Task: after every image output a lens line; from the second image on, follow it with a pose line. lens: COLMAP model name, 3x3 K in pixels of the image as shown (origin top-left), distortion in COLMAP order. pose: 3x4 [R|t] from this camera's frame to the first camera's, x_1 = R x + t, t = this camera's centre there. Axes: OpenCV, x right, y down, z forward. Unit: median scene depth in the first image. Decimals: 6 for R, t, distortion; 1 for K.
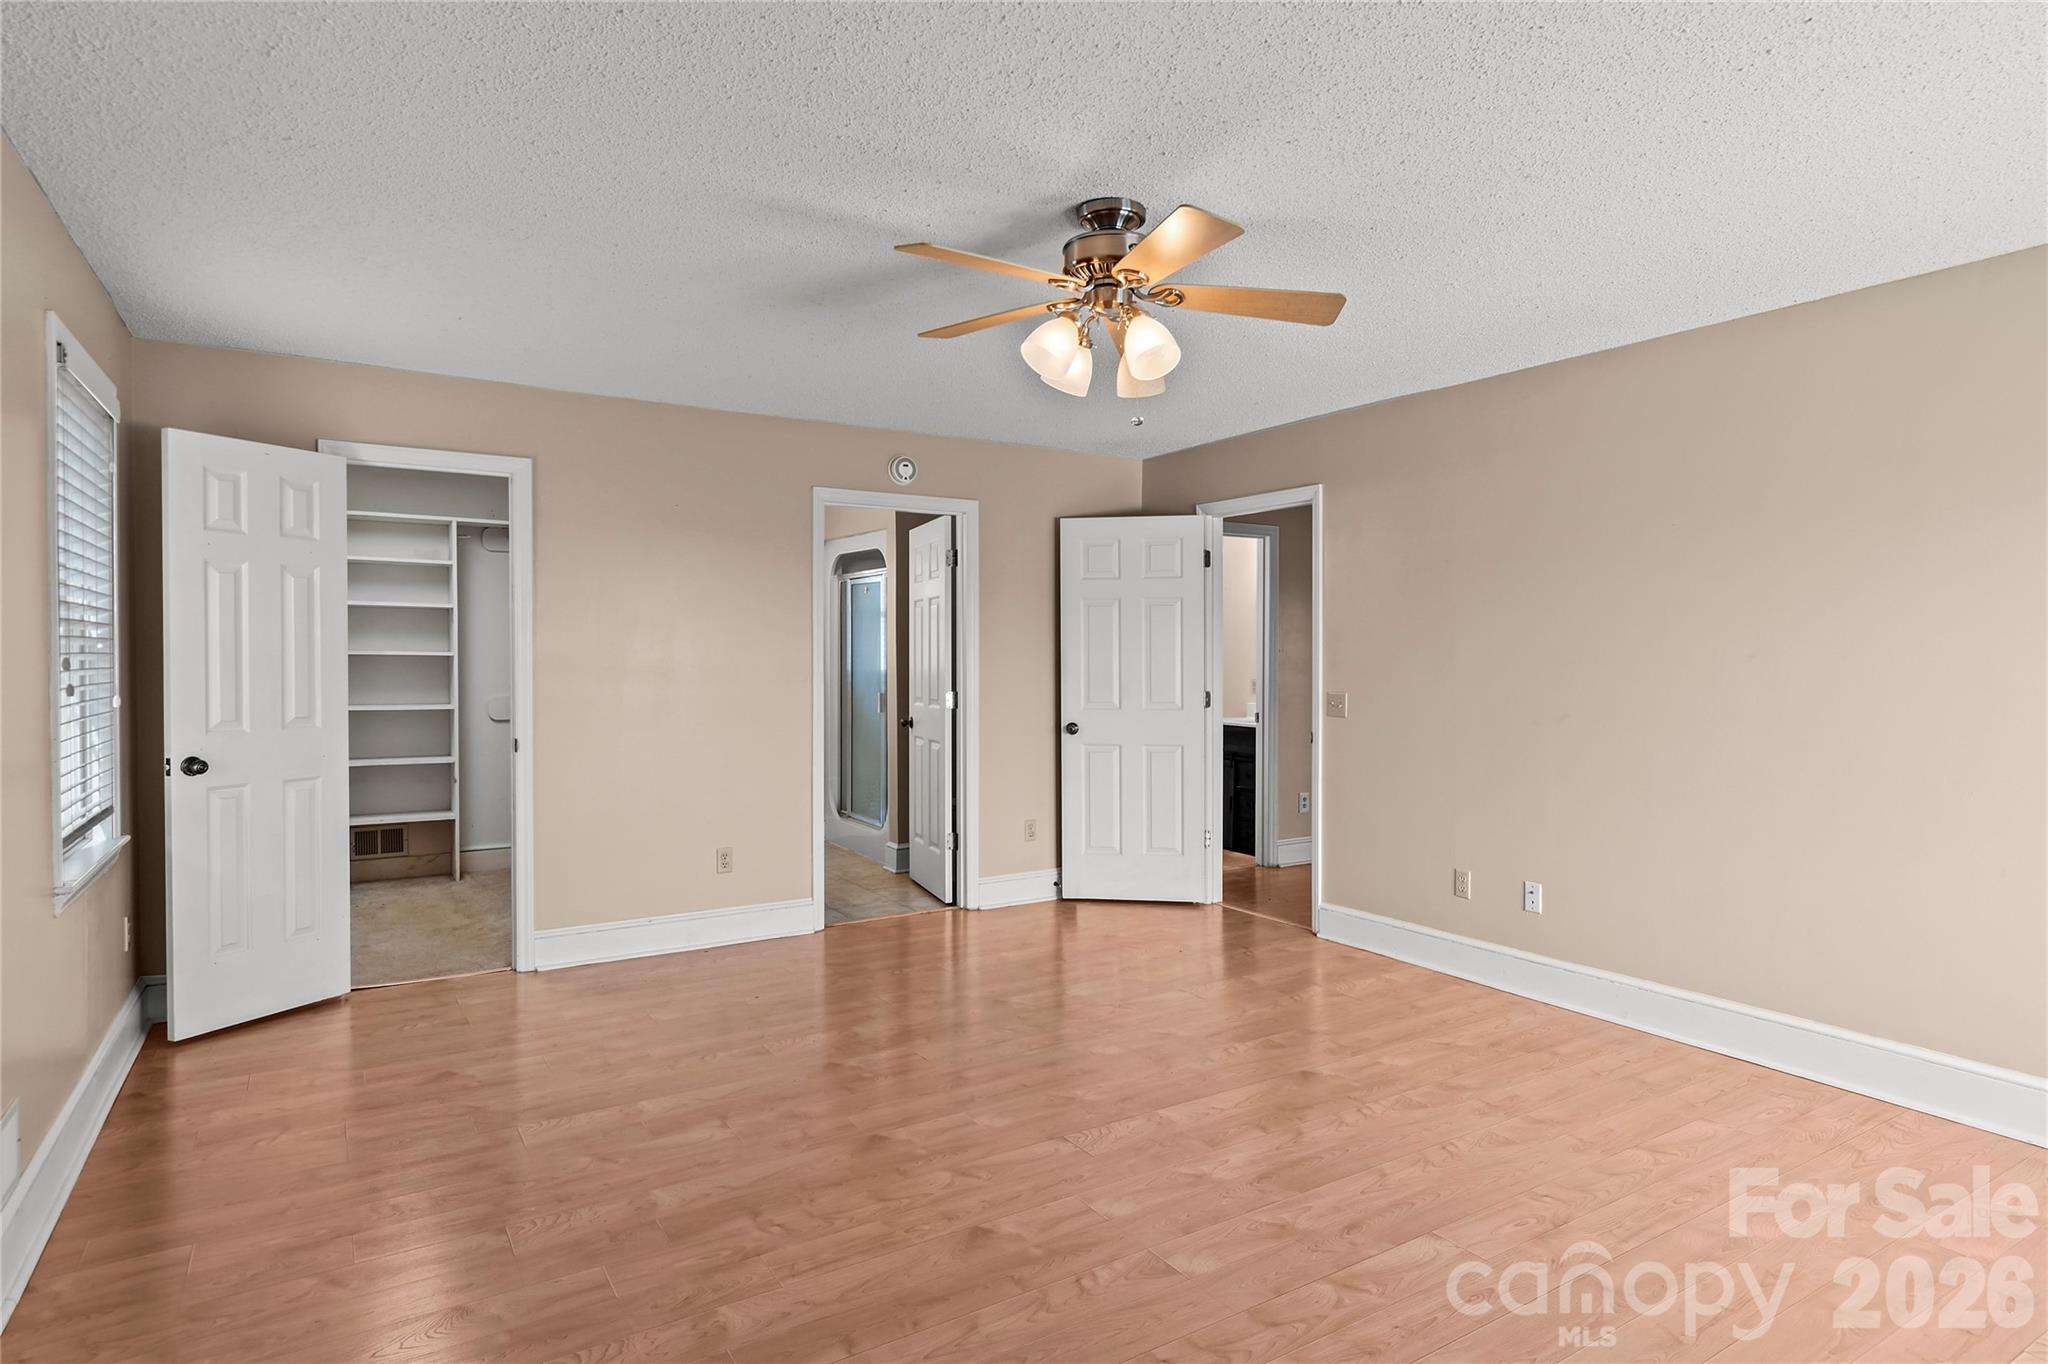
lens RADIAL K [[1126.8, 0, 1068.8], [0, 1126.8, 620.3], [0, 0, 1]] dist [-0.003324, -0.002754]
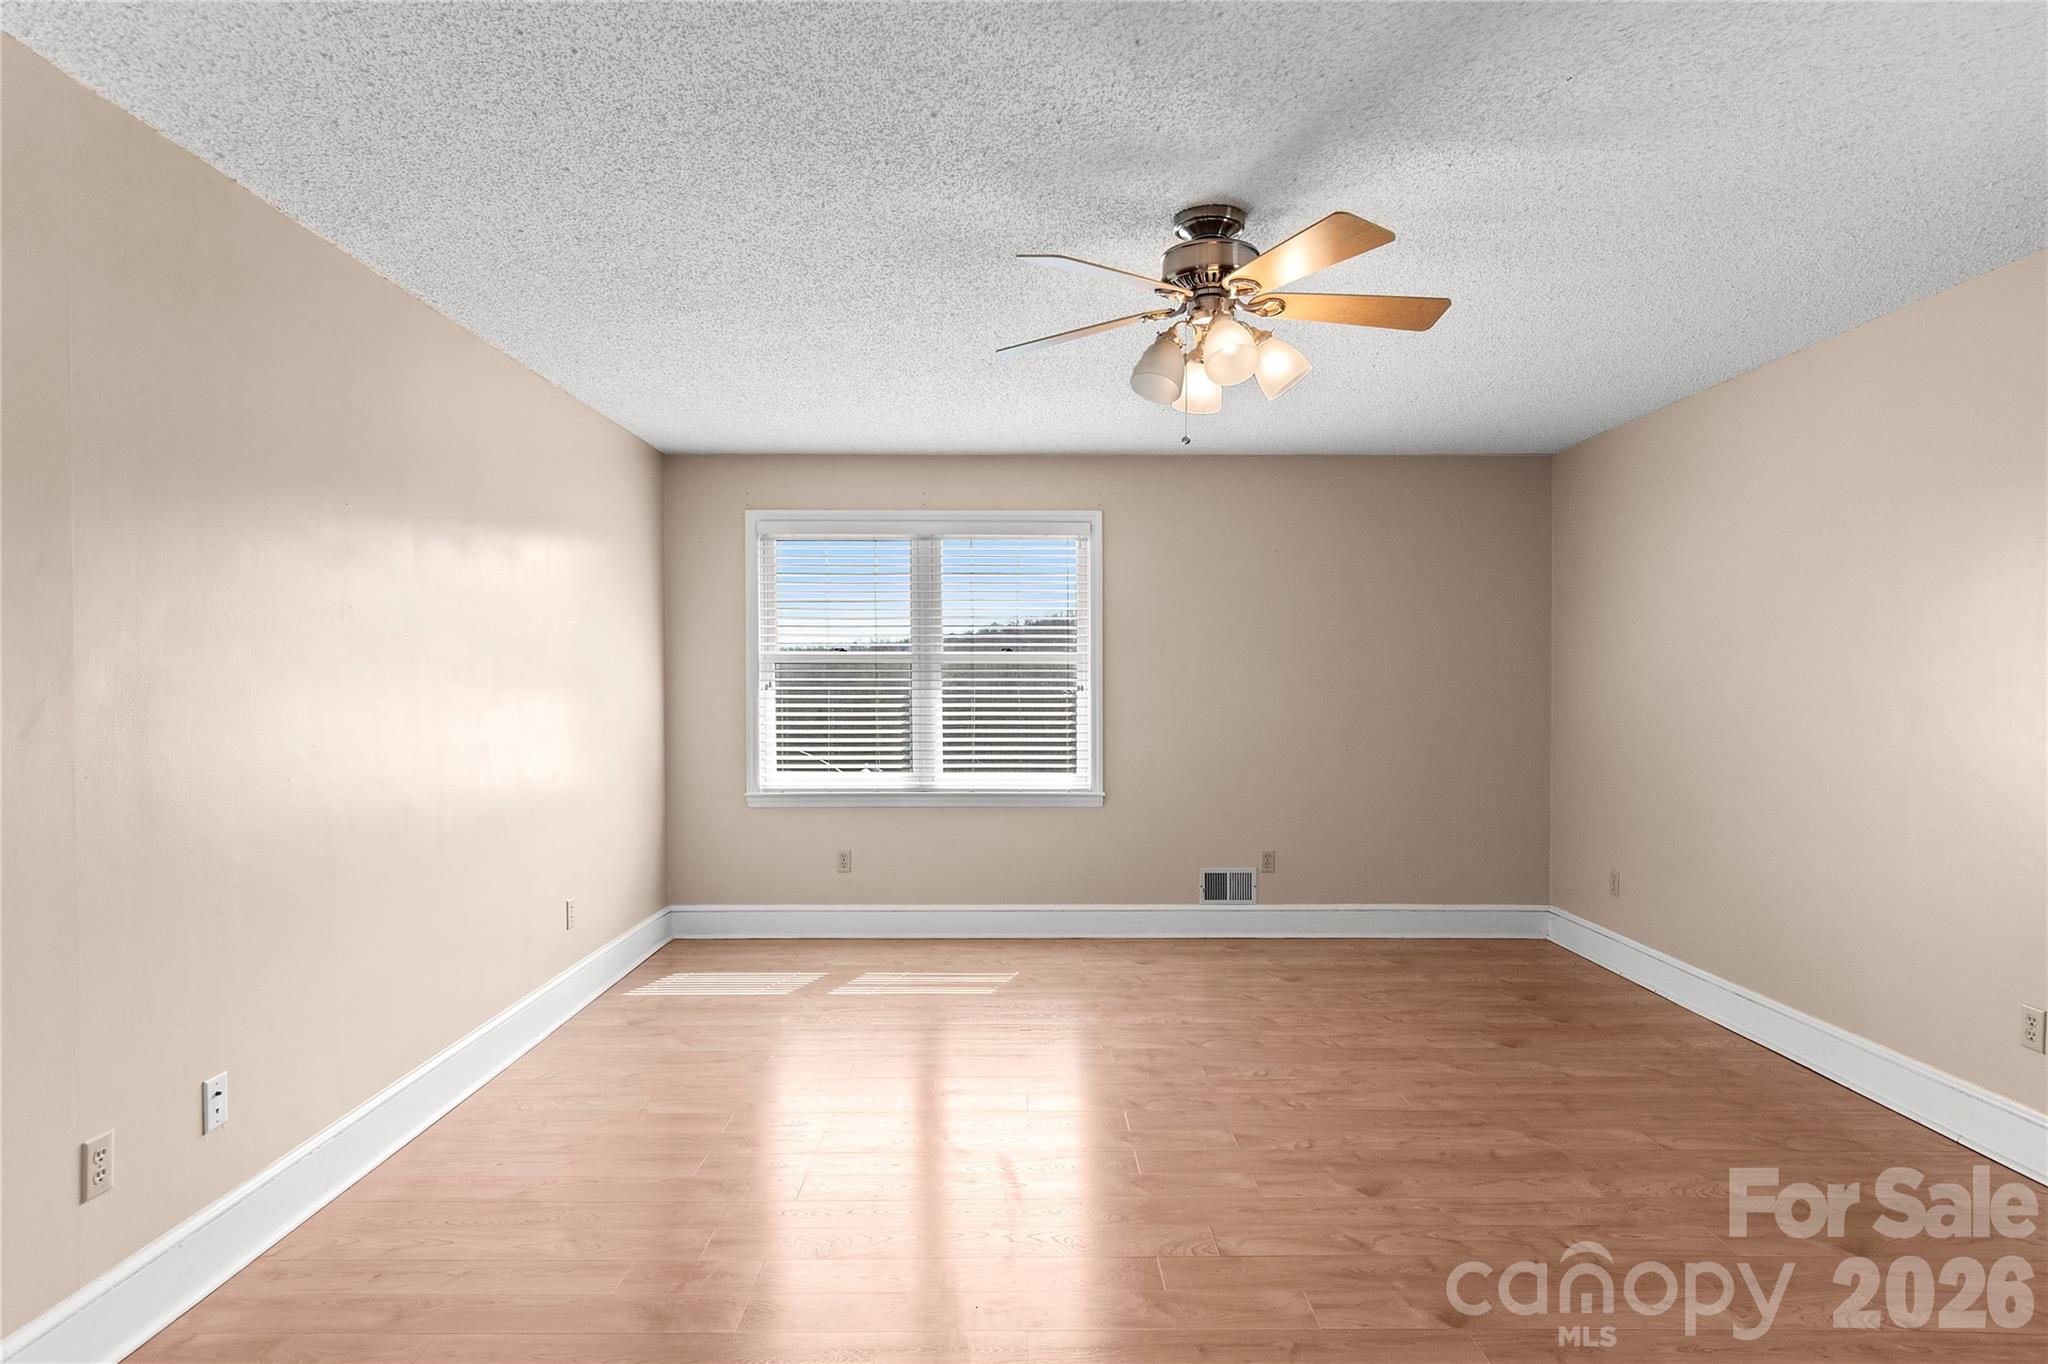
lens RADIAL K [[1150.2, 0, 1024.0], [0, 1150.2, 682.0], [0, 0, 1]] dist [0.007489, 0.000244]
pose [[-0.838006, -0.004087, 0.545645, -0.396164], [-0.020278, 0.999514, -0.023656, 0.067011], [-0.545284, -0.030889, -0.837682, 2.065605]]
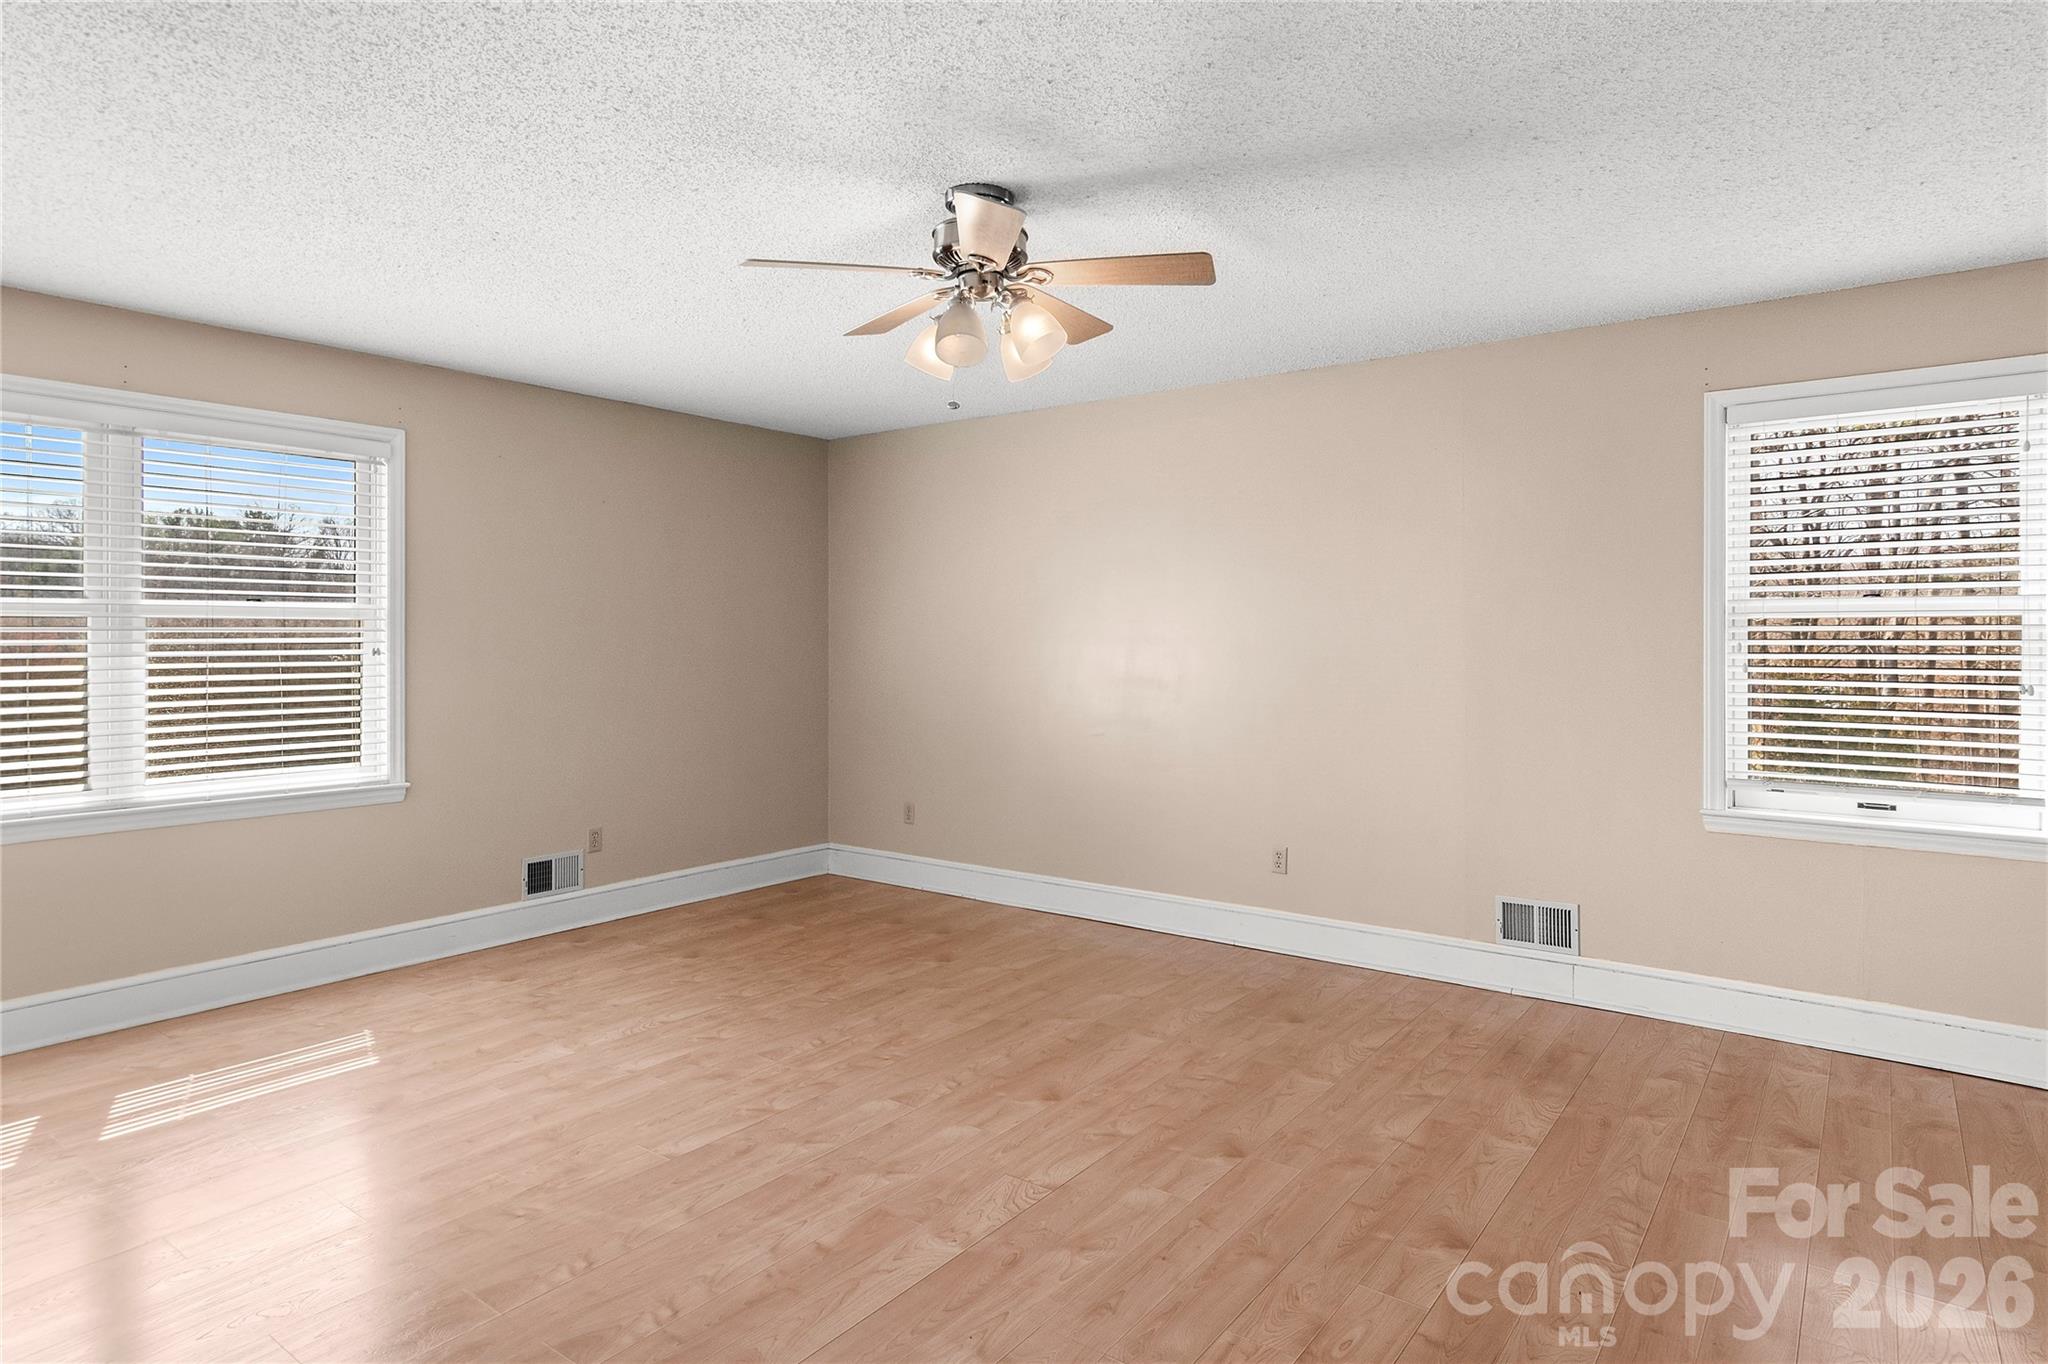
lens RADIAL K [[1126.8, 0, 1068.8], [0, 1126.8, 620.3], [0, 0, 1]] dist [-0.003324, -0.002754]
pose [[-0.933611, -0.008755, -0.358181, 0.343655], [0.008881, 0.998829, -0.047563, 0.066133], [0.358178, -0.047586, -0.932440, 2.107210]]
